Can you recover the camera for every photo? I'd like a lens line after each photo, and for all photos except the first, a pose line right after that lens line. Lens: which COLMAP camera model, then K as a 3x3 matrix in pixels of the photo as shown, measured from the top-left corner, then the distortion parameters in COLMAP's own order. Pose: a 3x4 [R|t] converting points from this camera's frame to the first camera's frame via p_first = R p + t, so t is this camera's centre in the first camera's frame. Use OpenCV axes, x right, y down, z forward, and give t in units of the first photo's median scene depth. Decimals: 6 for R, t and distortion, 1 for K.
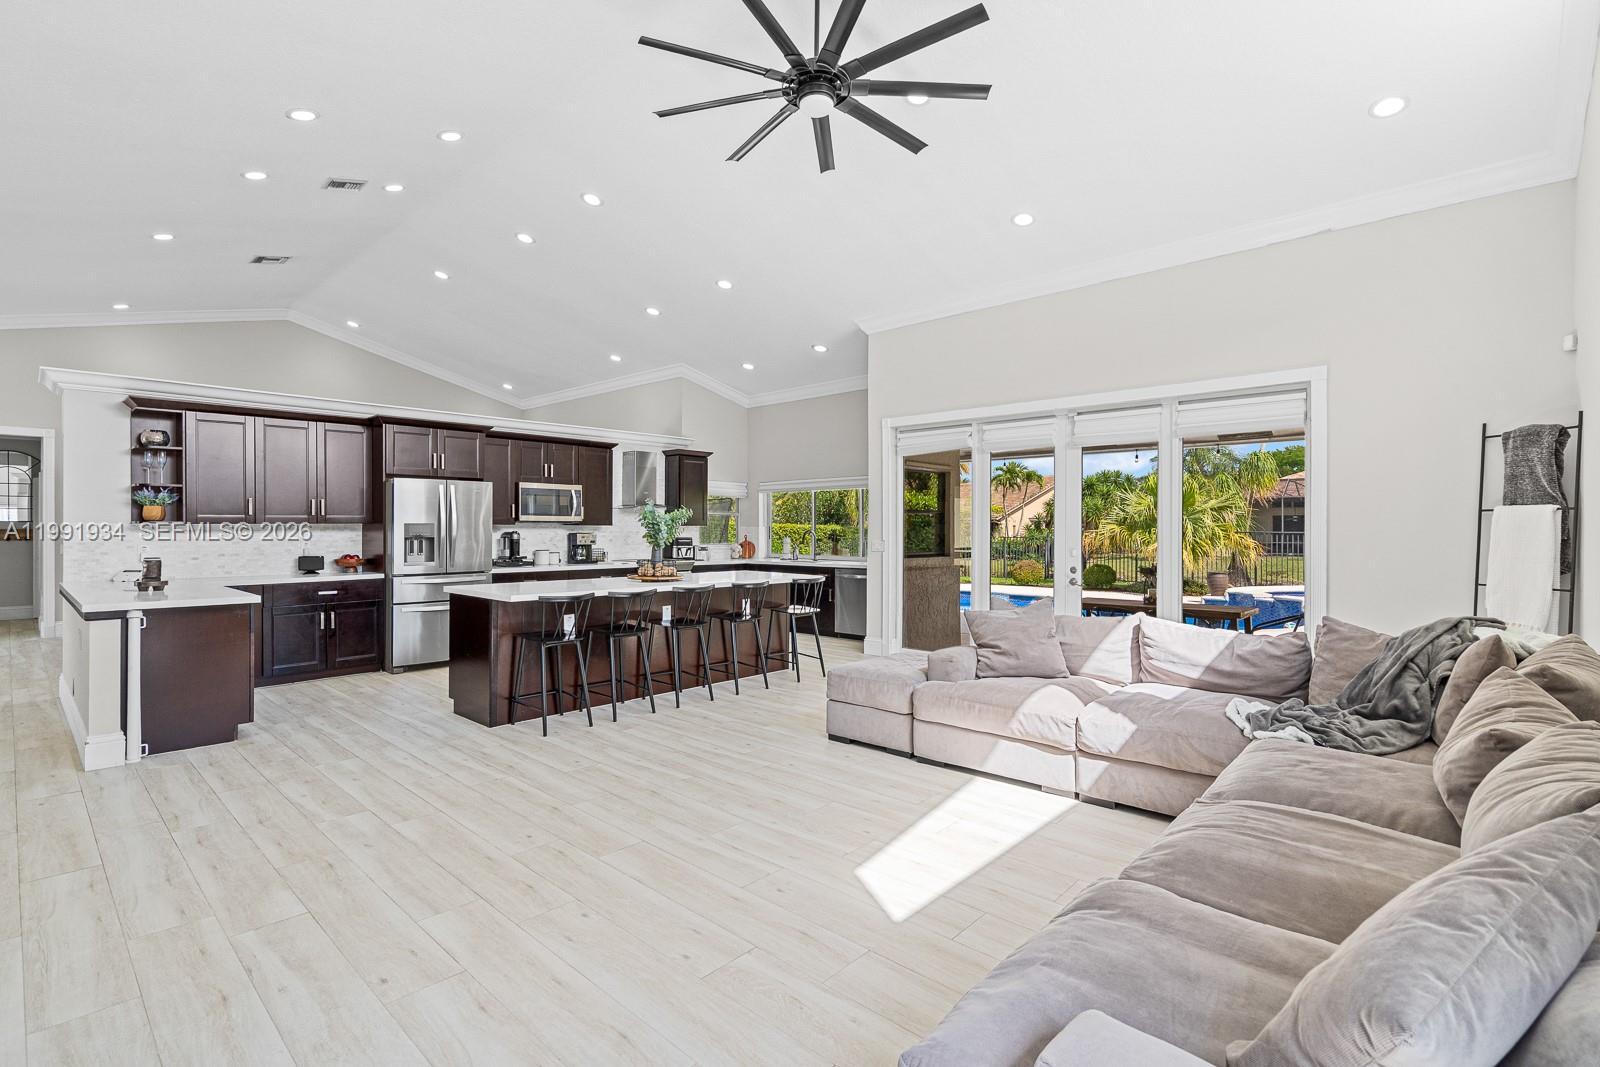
lens RADIAL K [[736.7, 0, 787.0], [0, 736.7, 531.9], [0, 0, 1]] dist [-0.006367, 0.000287]
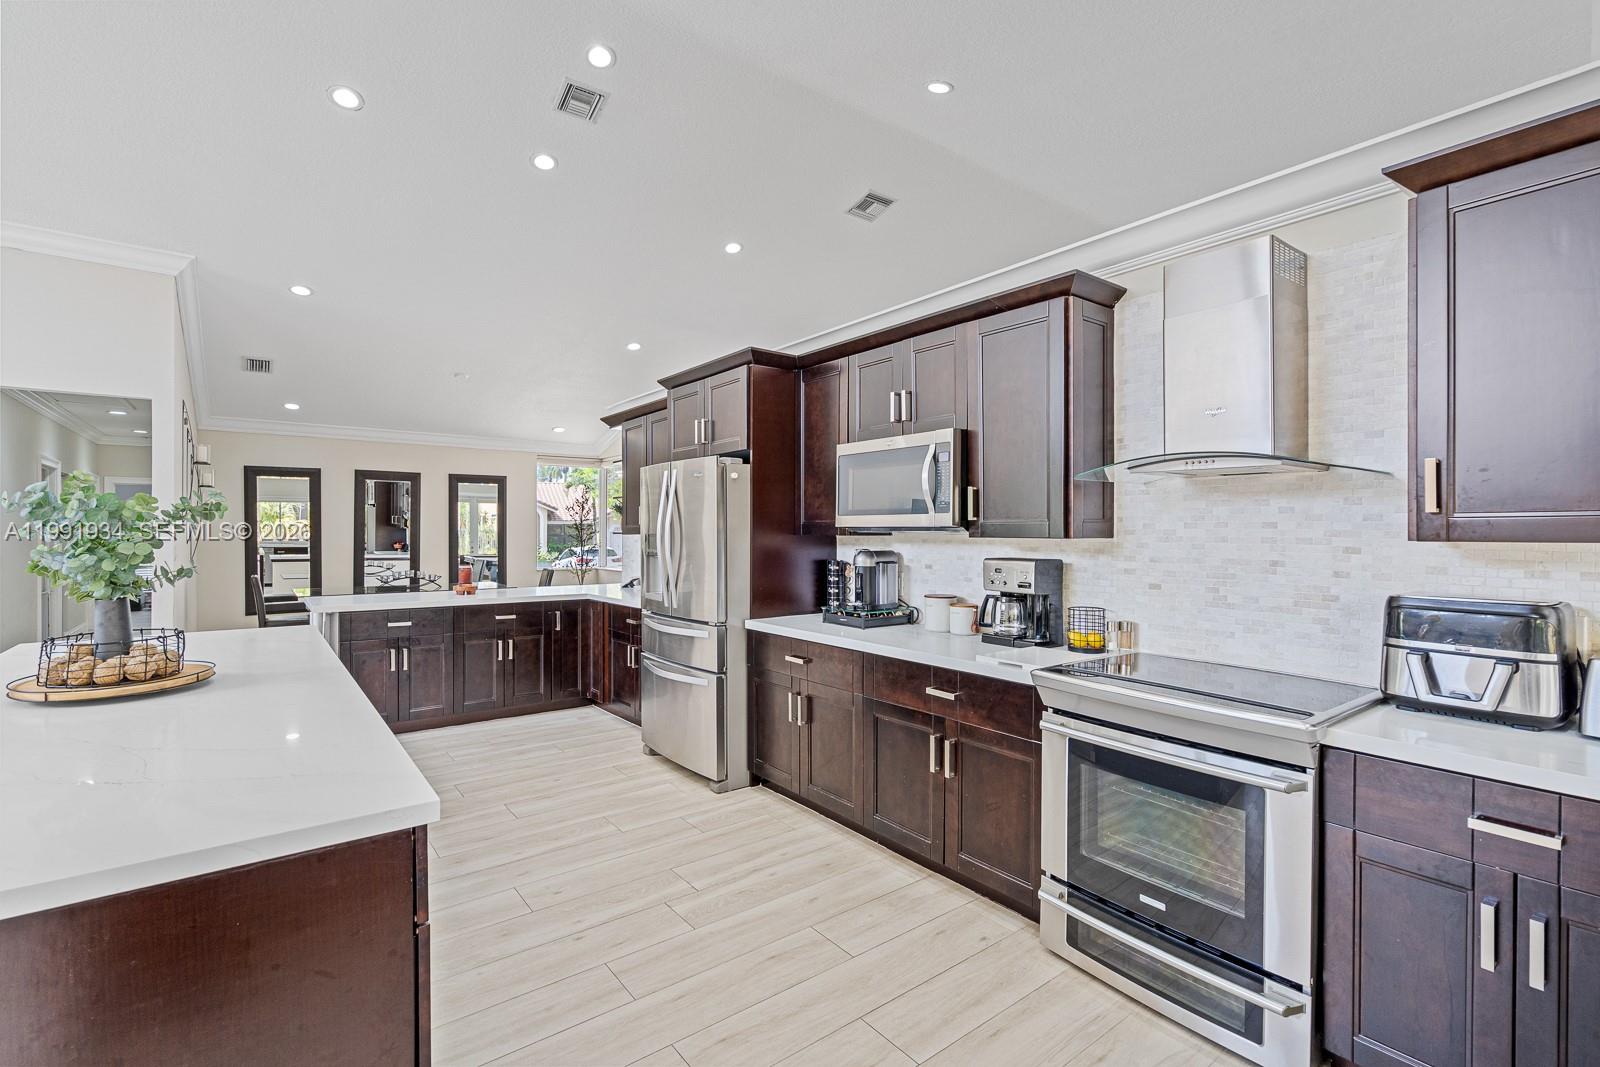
lens RADIAL K [[718.6, 0, 800.0], [0, 718.6, 533.5], [0, 0, 1]] dist [-0.002539, -0.000417]
pose [[-0.161810, 0.000840, -0.986822, 0.120577], [-0.006381, 0.999978, 0.001898, -0.016106], [0.986801, 0.006604, -0.161801, 1.403212]]
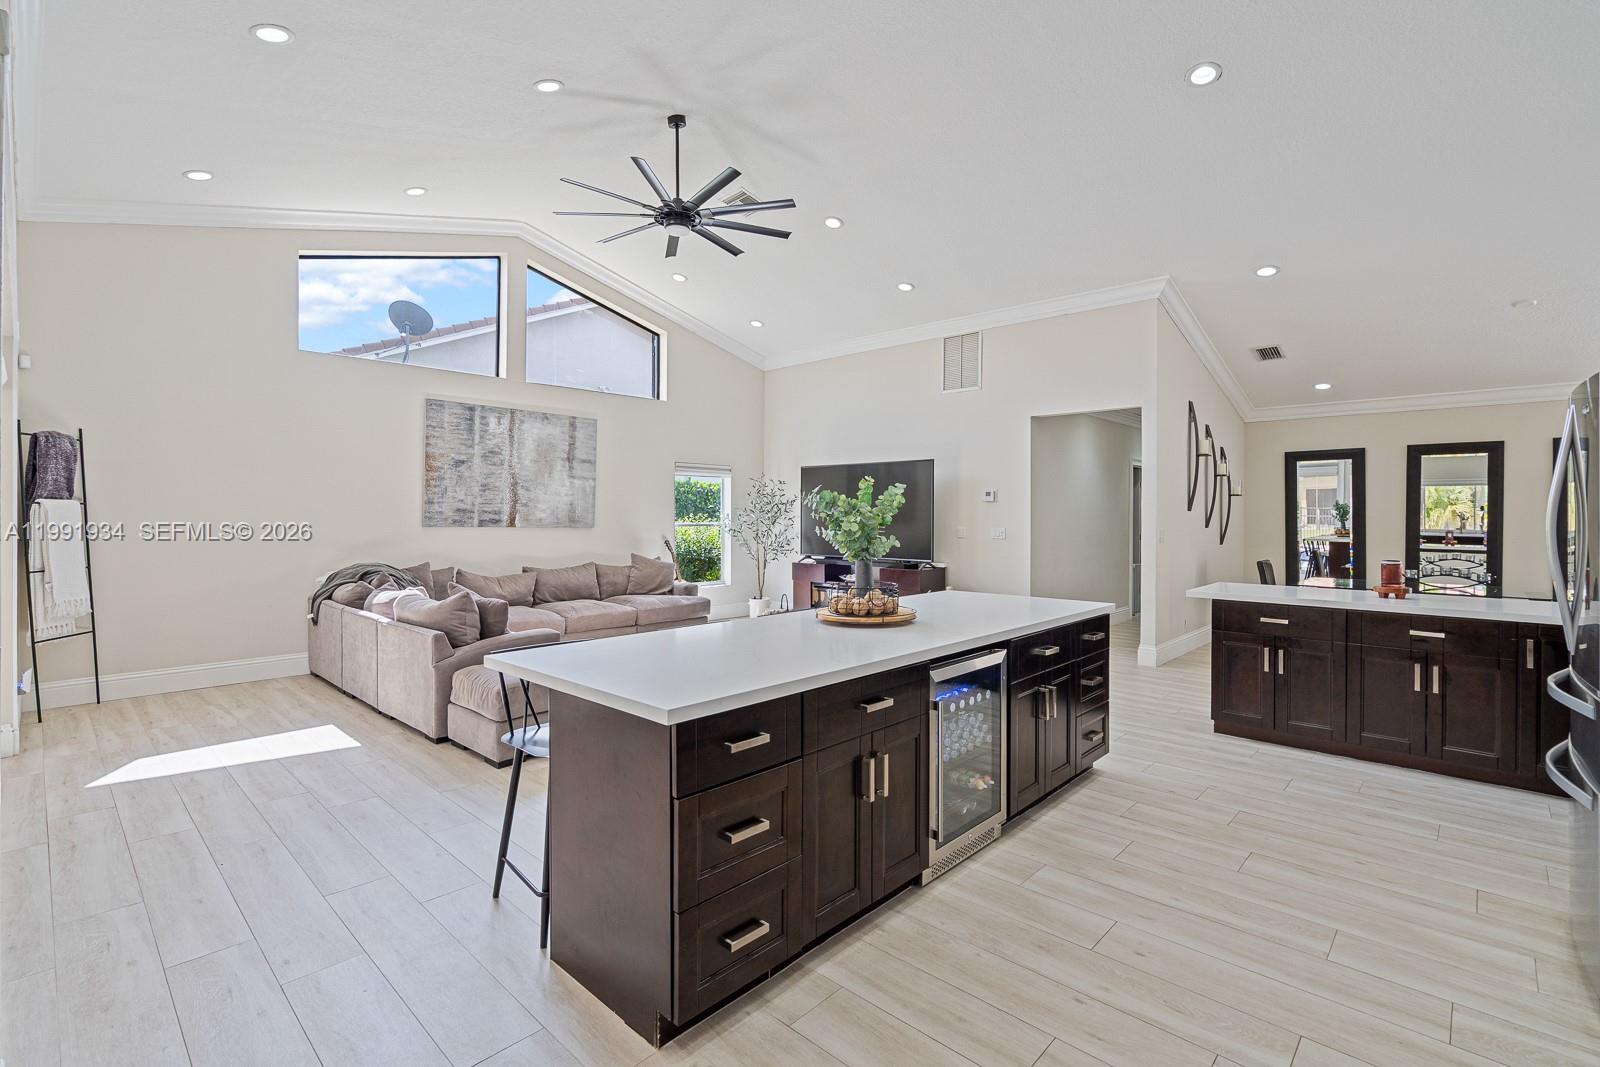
lens RADIAL K [[731.7, 0, 793.8], [0, 731.7, 512.2], [0, 0, 1]] dist [-0.003689, 0.000073]
pose [[-0.999971, -0.004870, 0.005933, -0.127952], [-0.004870, 0.999988, 0.000123, -0.015996], [-0.005934, 0.000095, -0.999982, 1.563260]]
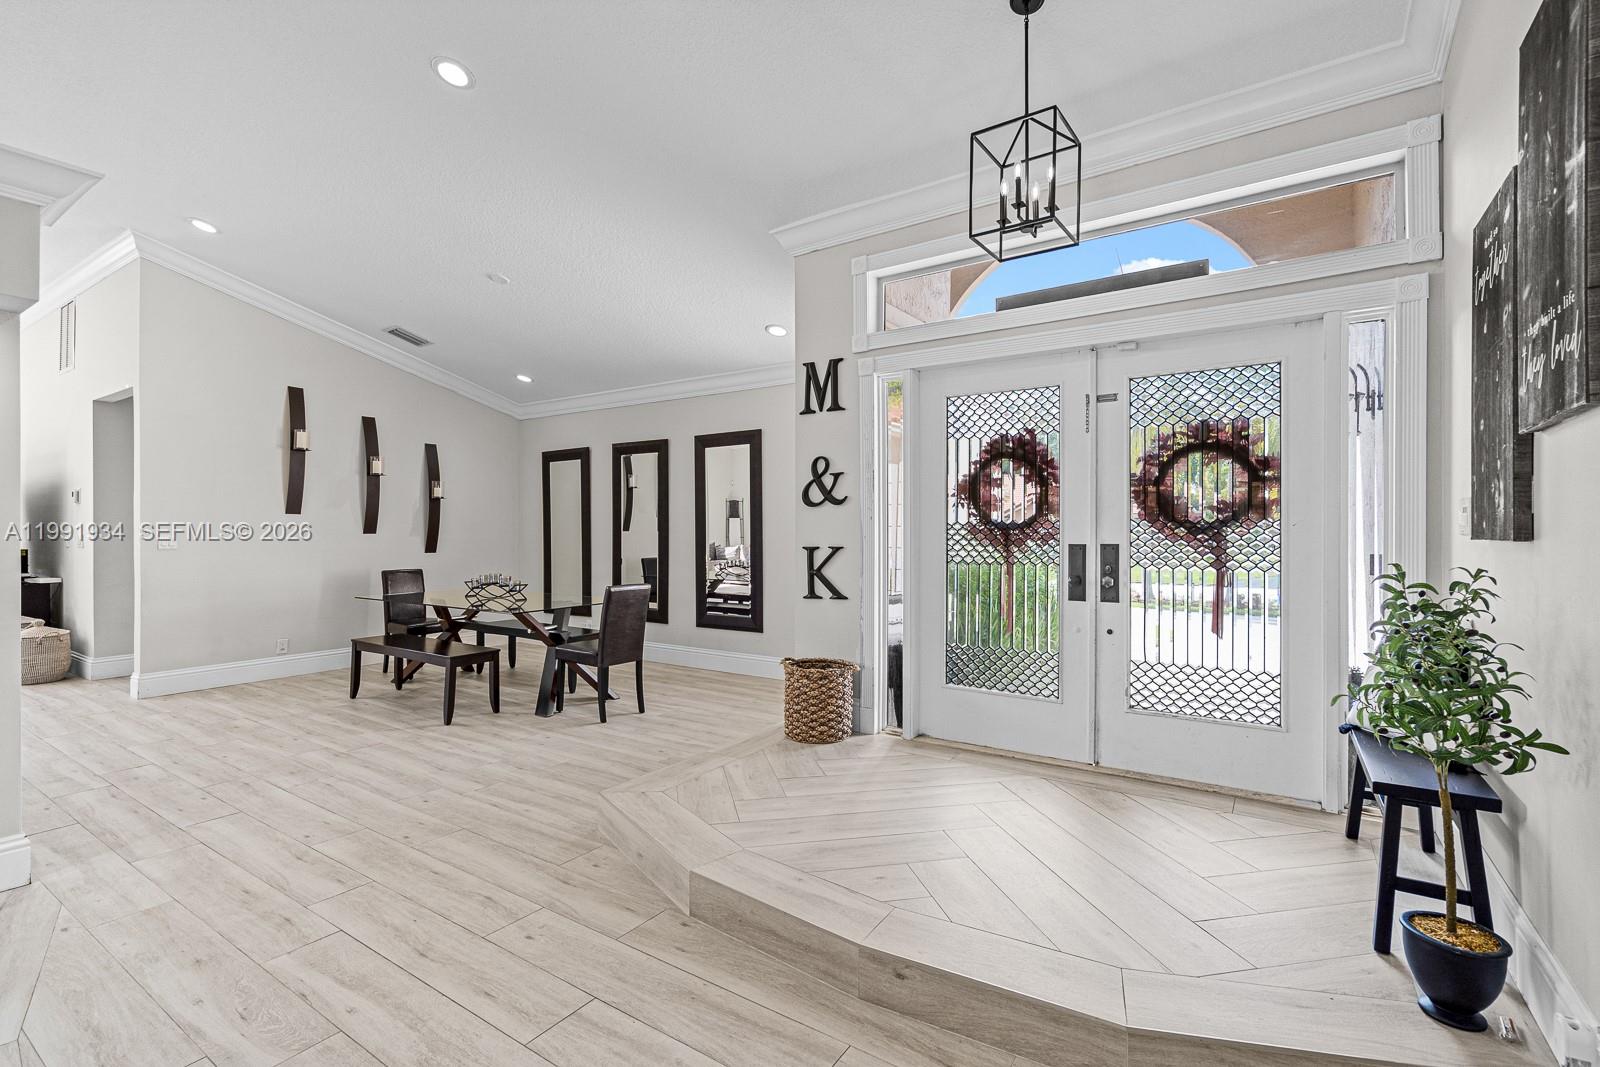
lens RADIAL K [[718.6, 0, 800.0], [0, 718.6, 533.5], [0, 0, 1]] dist [-0.002539, -0.000417]
pose [[-0.985149, 0.000934, -0.171698, -1.364479], [-0.000814, 0.999949, 0.010110, -0.003208], [0.171698, 0.010100, -0.985098, 1.485790]]
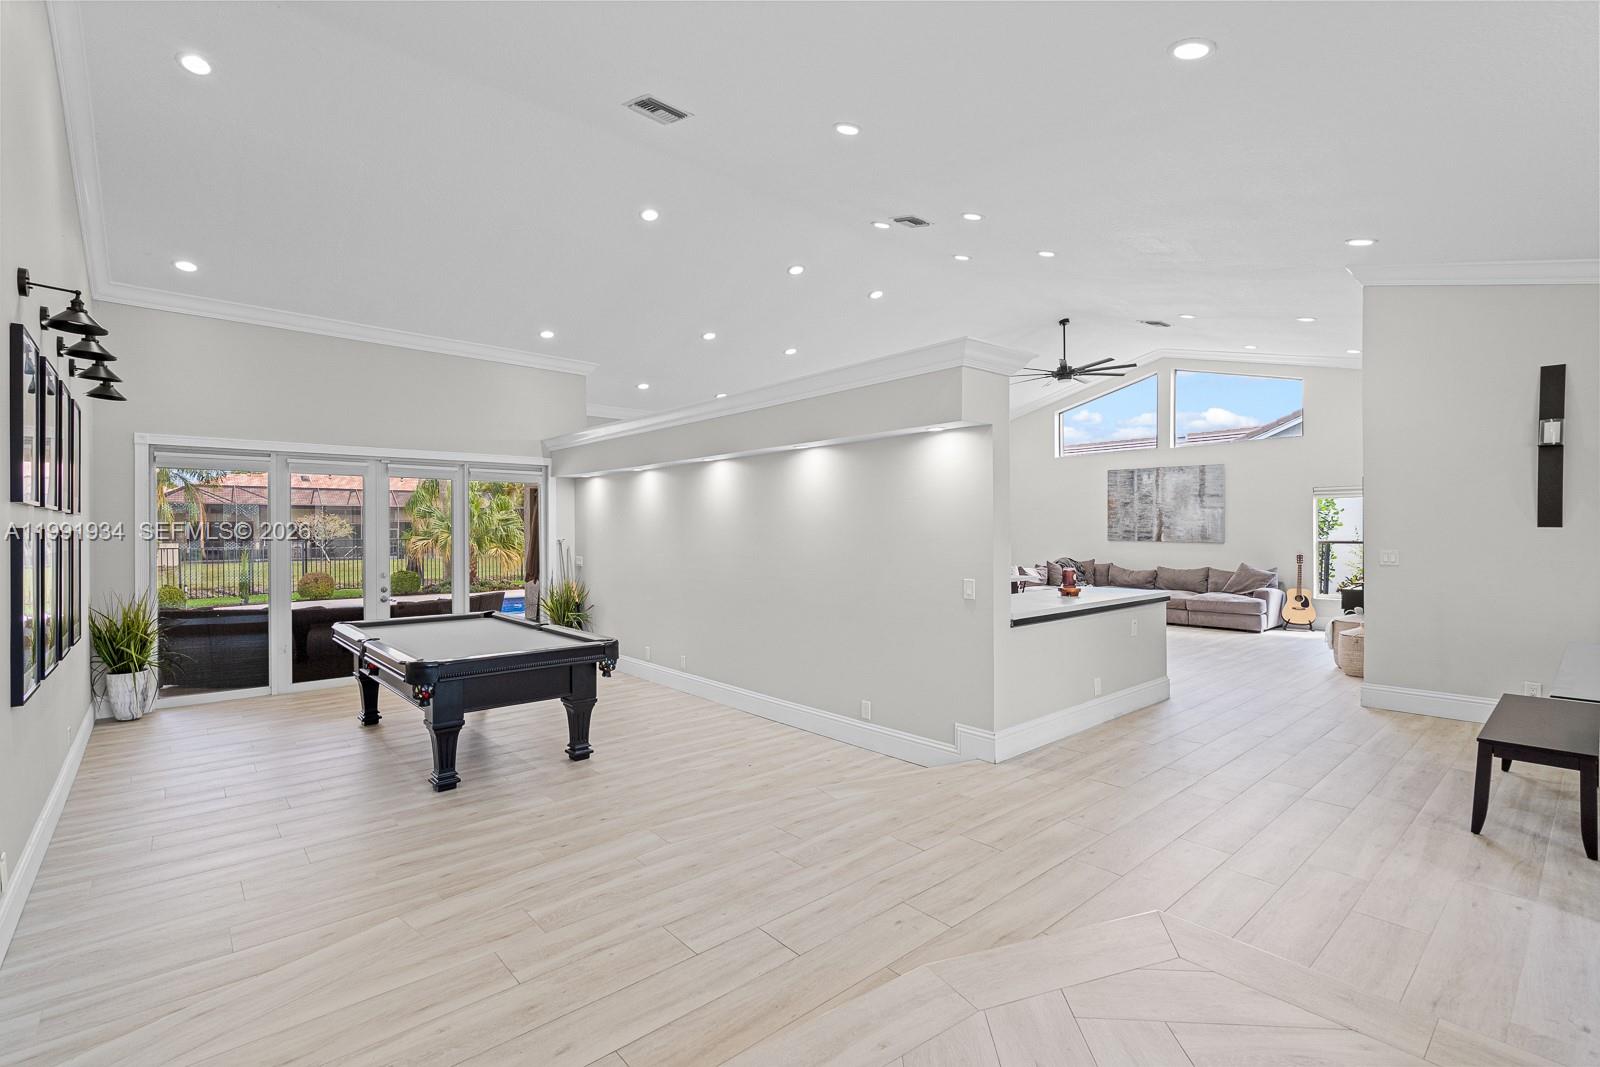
lens RADIAL K [[726.7, 0, 800.0], [0, 726.7, 533.5], [0, 0, 1]] dist [-0.002298, 0.000760]
pose [[0.085630, -0.003051, 0.996322, -1.725951], [0.008671, 0.999960, 0.002317, -0.022905], [-0.996289, 0.008441, 0.085653, 1.115954]]
